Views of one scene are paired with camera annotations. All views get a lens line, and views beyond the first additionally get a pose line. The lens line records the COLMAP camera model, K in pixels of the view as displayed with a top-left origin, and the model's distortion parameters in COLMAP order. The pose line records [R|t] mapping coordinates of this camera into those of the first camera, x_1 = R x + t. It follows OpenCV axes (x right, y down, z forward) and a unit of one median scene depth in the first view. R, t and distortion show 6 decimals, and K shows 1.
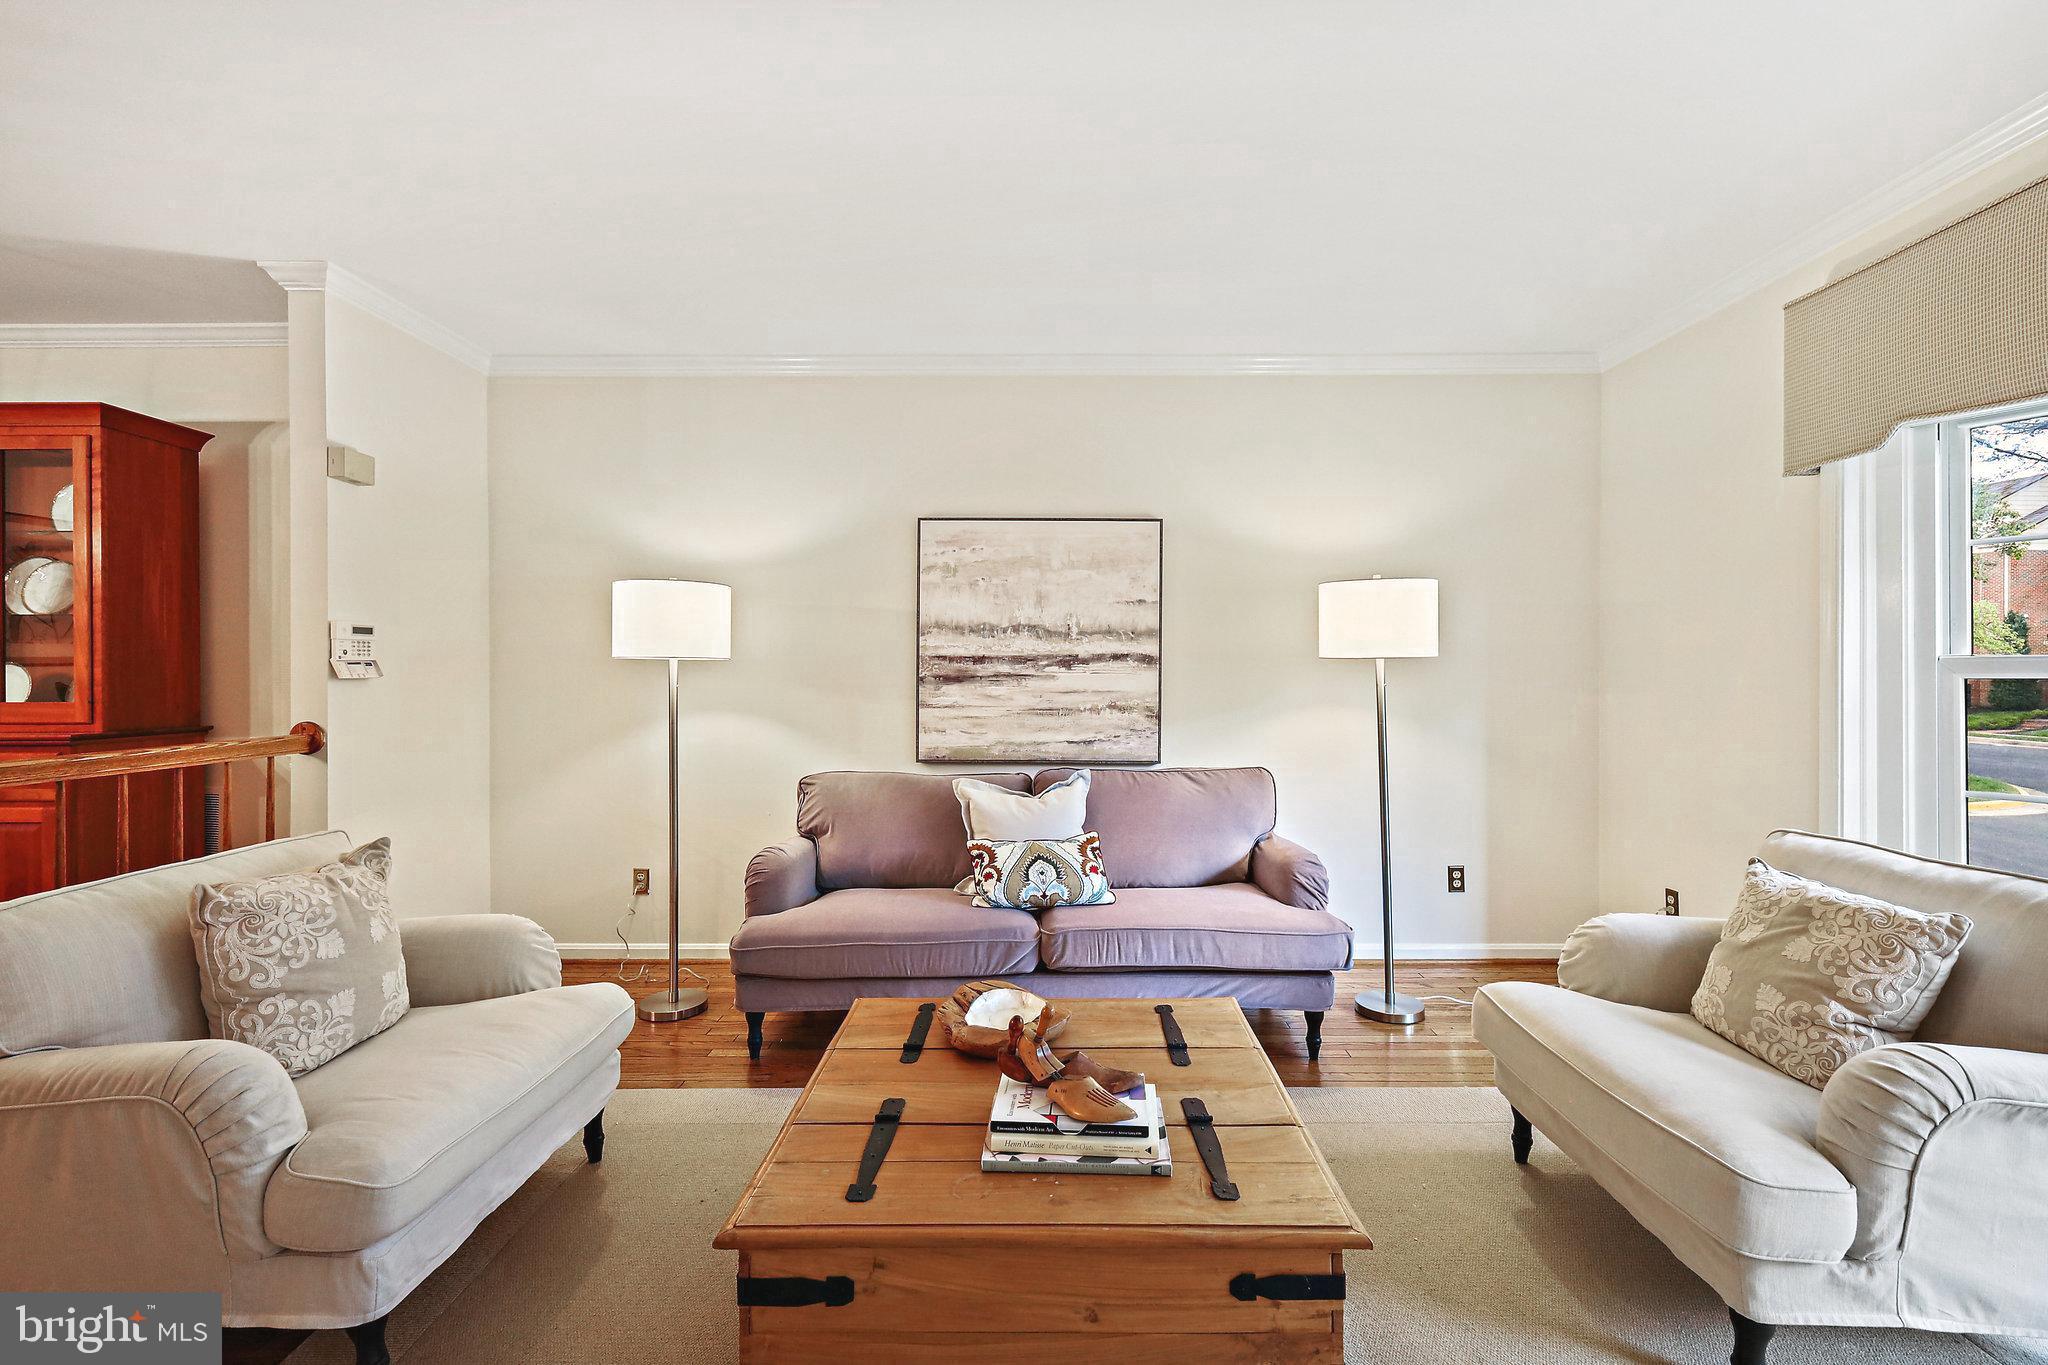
lens RADIAL K [[901.1, 0, 1043.0], [0, 901.1, 673.1], [0, 0, 1]] dist [0.002766, -0.000766]
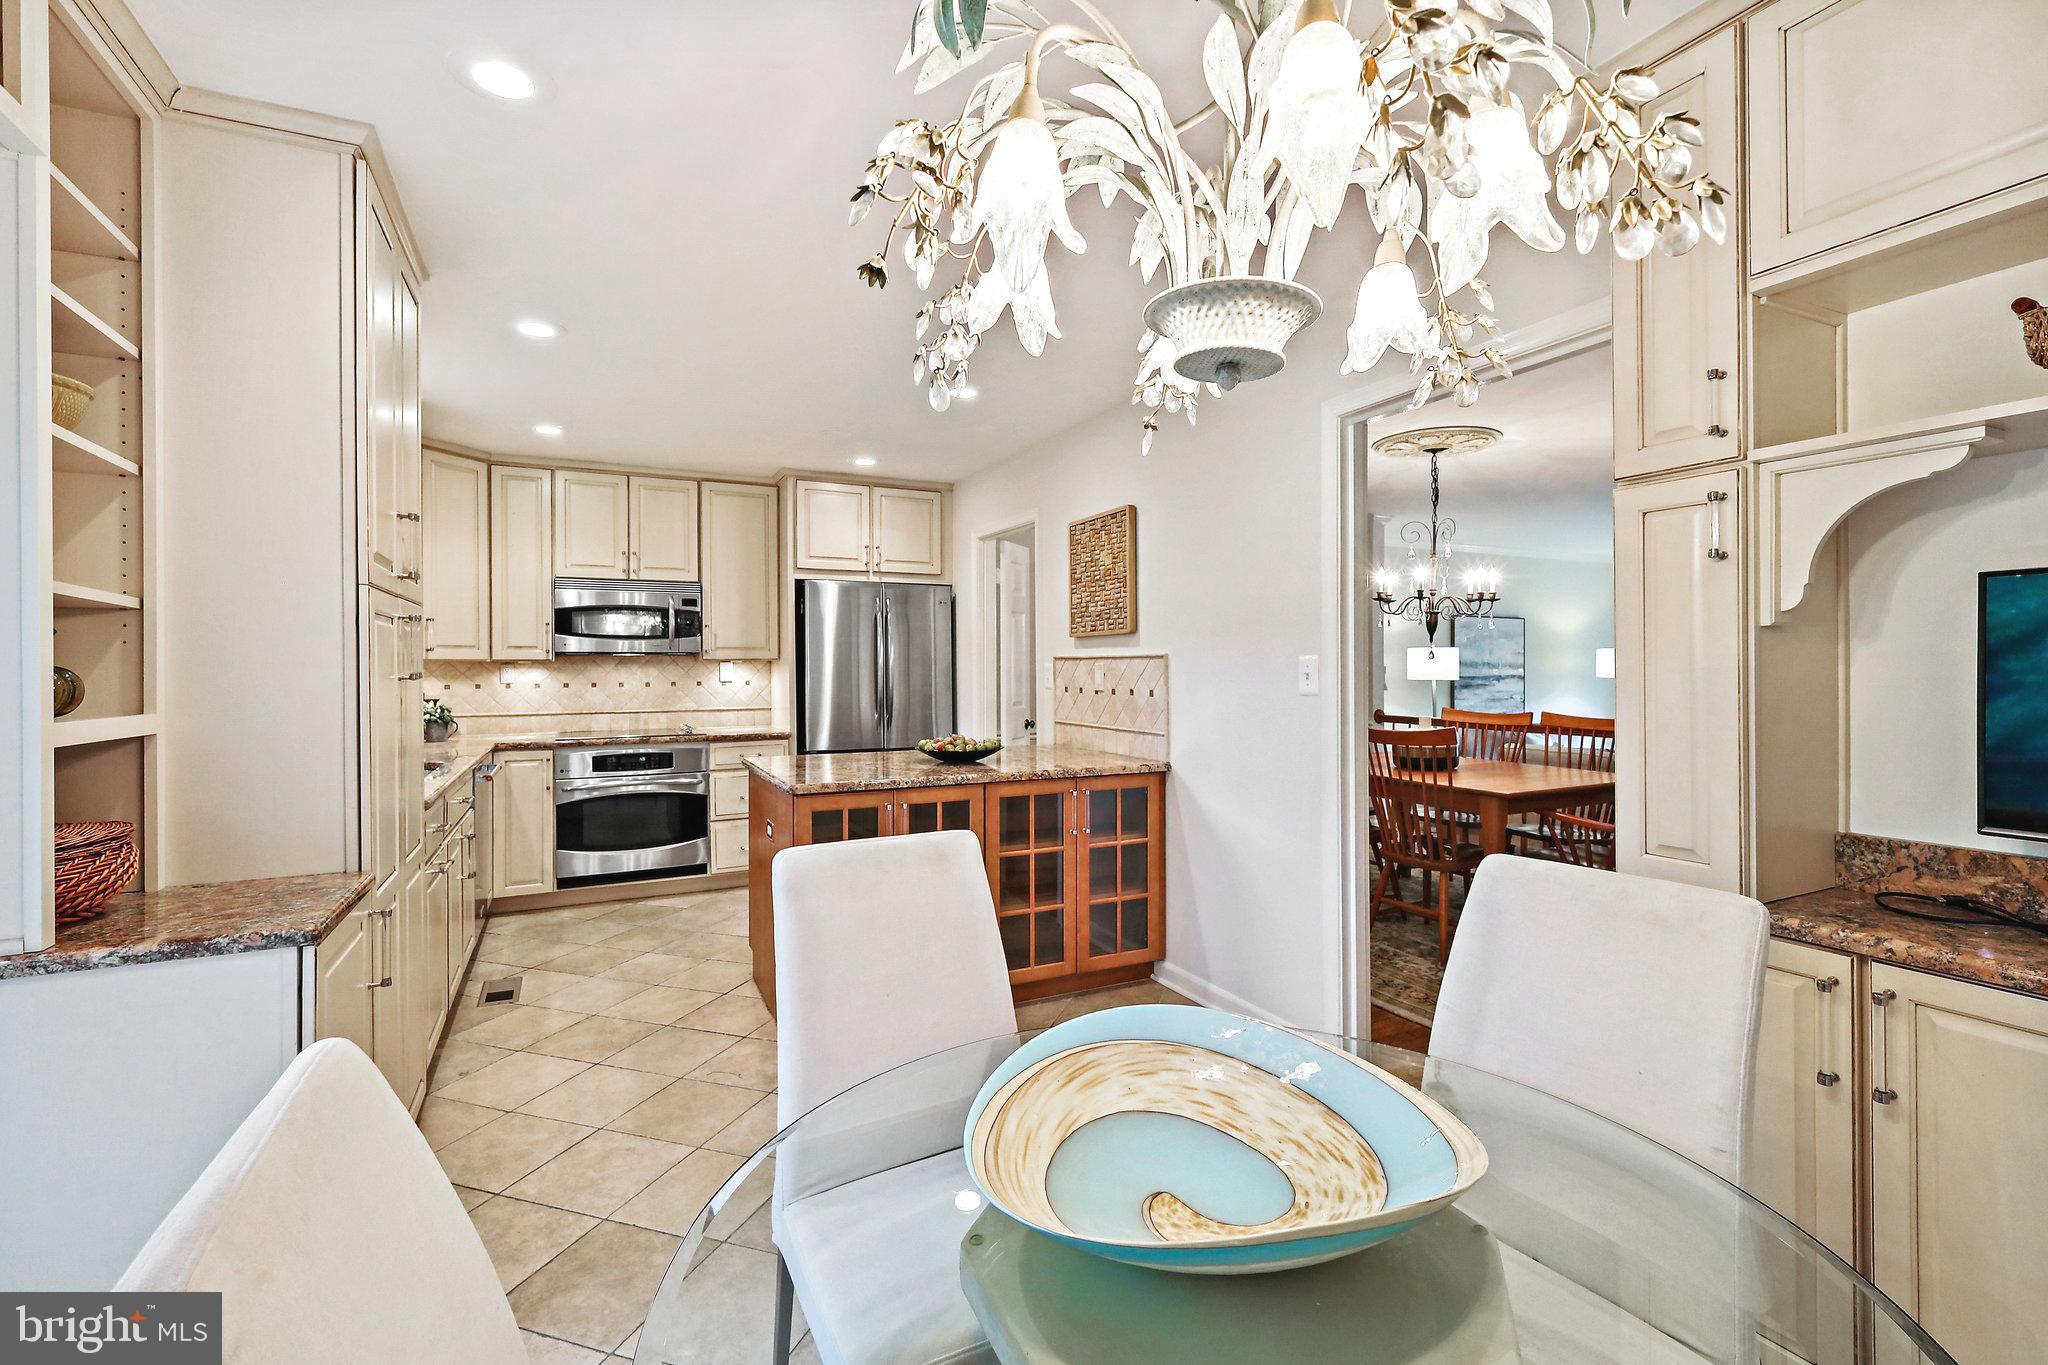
lens RADIAL K [[901.1, 0, 1019.2], [0, 901.1, 676.7], [0, 0, 1]] dist [0.002766, -0.000766]
pose [[0.899002, -0.007996, 0.437872, -2.407450], [0.005669, 0.999962, 0.006623, -0.046127], [-0.437908, -0.003472, 0.899013, -0.628674]]
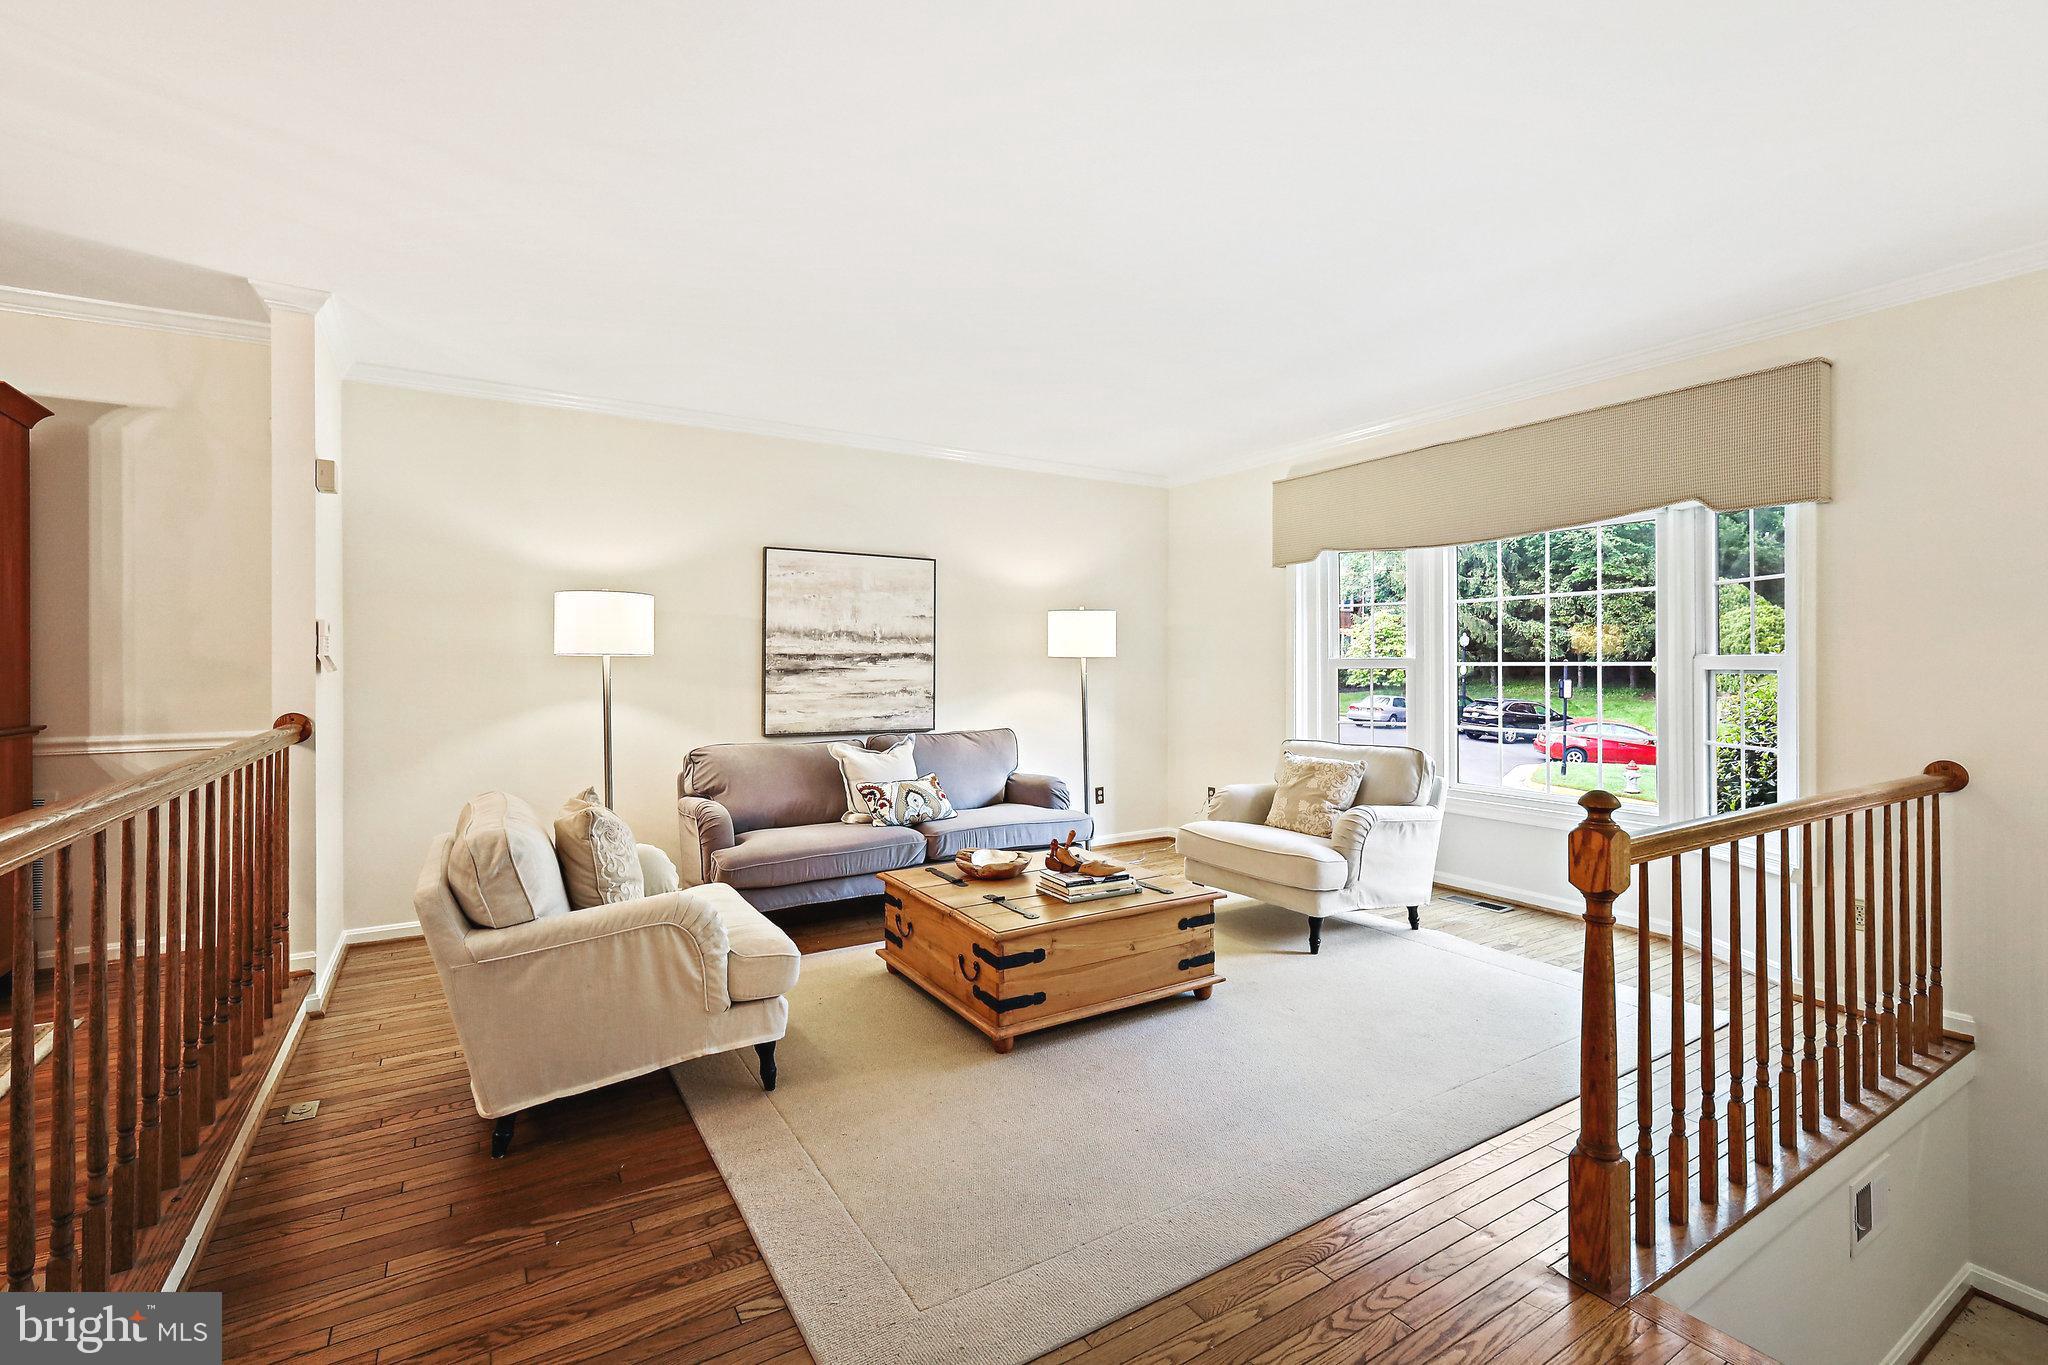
lens RADIAL K [[901.1, 0, 1023.5], [0, 901.1, 665.7], [0, 0, 1]] dist [0.002766, -0.000766]
pose [[0.849065, -0.000290, 0.528288, -0.579489], [0.001730, 0.999996, -0.002232, 0.001843], [-0.528285, 0.002809, 0.849062, -0.331981]]
